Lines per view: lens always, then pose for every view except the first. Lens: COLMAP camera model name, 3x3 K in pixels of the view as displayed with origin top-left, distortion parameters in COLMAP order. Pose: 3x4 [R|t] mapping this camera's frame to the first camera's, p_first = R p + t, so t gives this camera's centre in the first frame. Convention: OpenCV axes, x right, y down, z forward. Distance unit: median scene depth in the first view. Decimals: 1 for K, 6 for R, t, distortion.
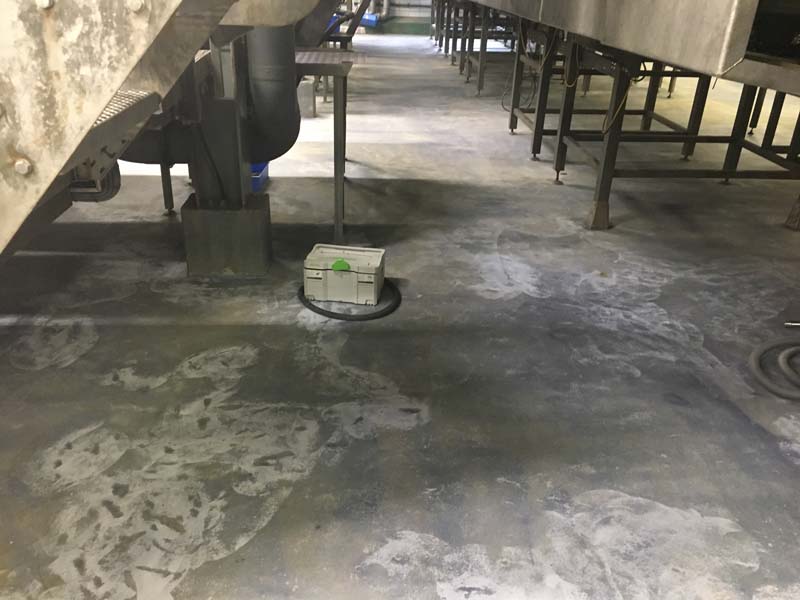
lens RADIAL K [[672.0, 0, 397.3], [0, 672.0, 299.0], [0, 0, 1]] dist [0.037122, -0.048436]
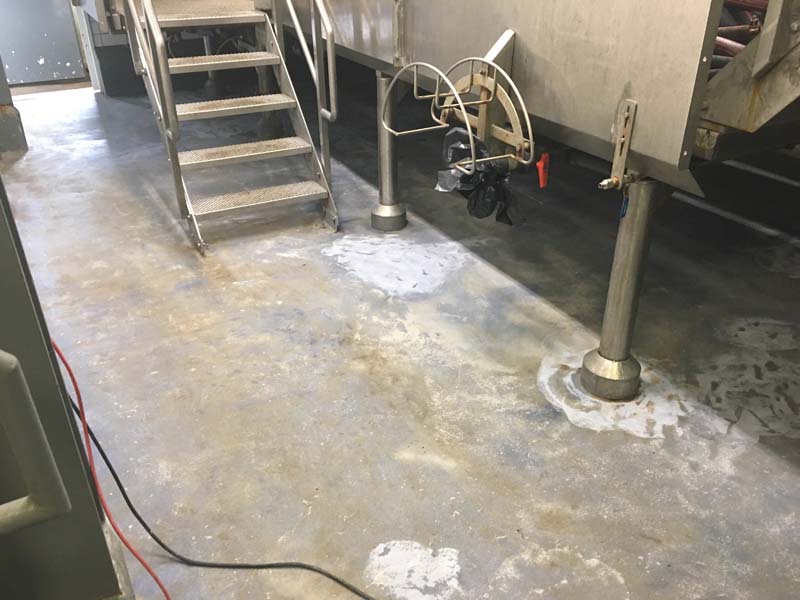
lens RADIAL K [[672.0, 0, 401.6], [0, 672.0, 299.6], [0, 0, 1]] dist [0.037122, -0.048436]
pose [[0.423416, 0.425190, -0.799958, 0.254222], [-0.370052, 0.887167, 0.275675, 0.088752], [0.826910, 0.179301, 0.532983, -0.252842]]
